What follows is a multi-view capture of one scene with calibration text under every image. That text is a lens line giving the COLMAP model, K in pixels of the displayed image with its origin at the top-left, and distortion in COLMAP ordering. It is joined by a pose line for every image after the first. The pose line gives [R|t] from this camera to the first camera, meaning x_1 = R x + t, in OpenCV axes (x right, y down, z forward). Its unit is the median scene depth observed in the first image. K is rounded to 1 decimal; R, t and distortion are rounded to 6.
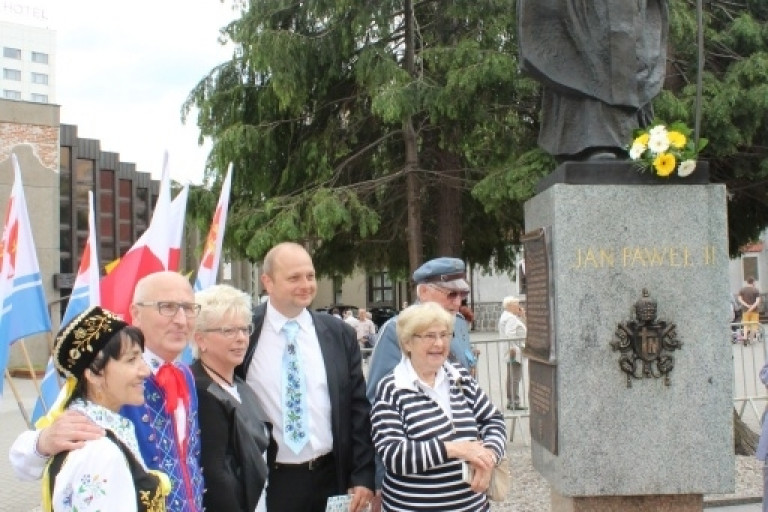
lens RADIAL K [[958.2, 0, 384.0], [0, 958.2, 256.0], [0, 0, 1]] dist [-0.138063, 0.034202]
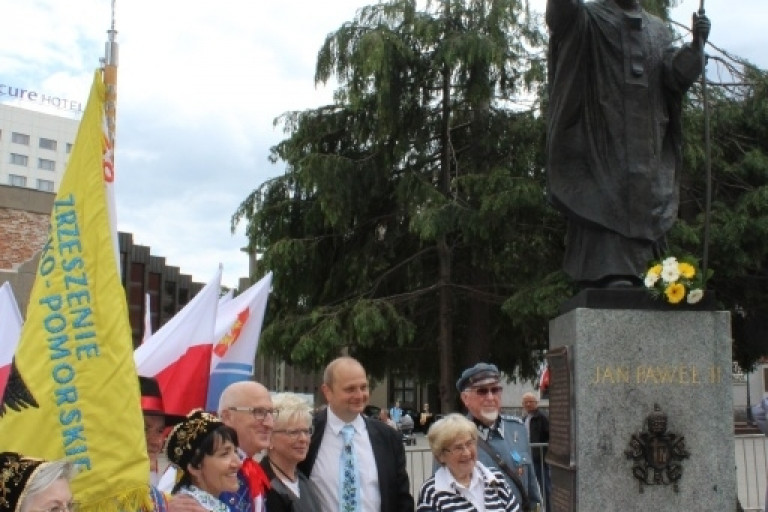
lens RADIAL K [[962.7, 0, 384.0], [0, 962.7, 256.0], [0, 0, 1]] dist [-0.146957, 0.080210]
pose [[0.999299, 0.028728, -0.023987, -0.022298], [-0.031034, 0.994295, -0.102055, -0.013602], [0.020918, 0.102728, 0.994490, -0.128086]]
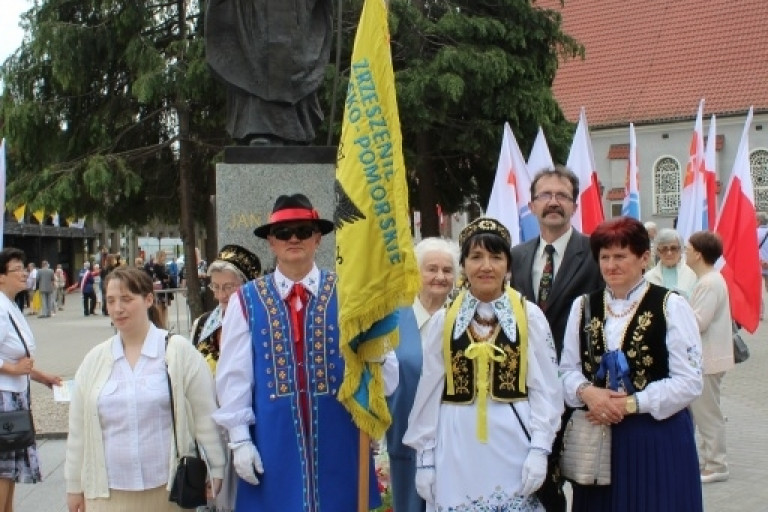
lens RADIAL K [[979.8, 0, 385.7], [0, 979.8, 253.2], [0, 0, 1]] dist [-0.152084, 0.108227]
pose [[0.997149, 0.000912, 0.075447, 0.299533], [-0.005223, 0.998363, 0.056963, -0.028746], [-0.075272, -0.057194, 0.995521, -0.342448]]
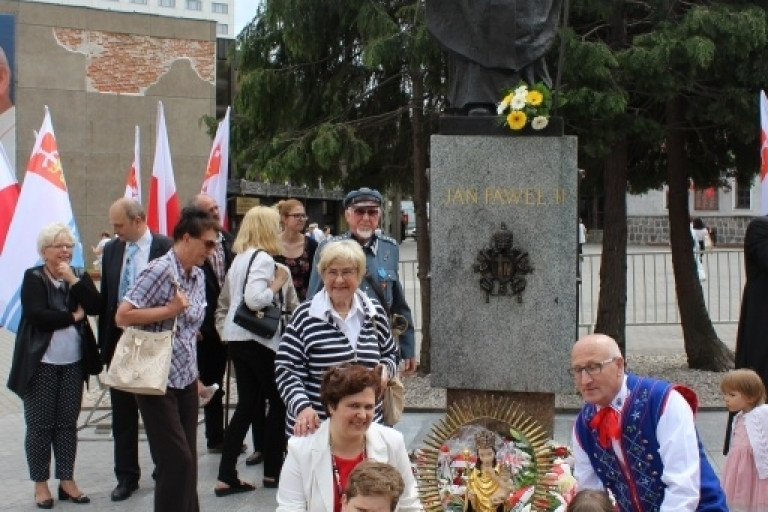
lens RADIAL K [[979.2, 0, 384.0], [0, 979.2, 256.0], [0, 0, 1]] dist [-0.210700, 0.318501]
pose [[0.979706, 0.033940, -0.197546, 0.359468], [-0.014582, 0.995017, 0.098635, -0.041788], [0.199909, -0.093753, 0.975319, -0.240797]]
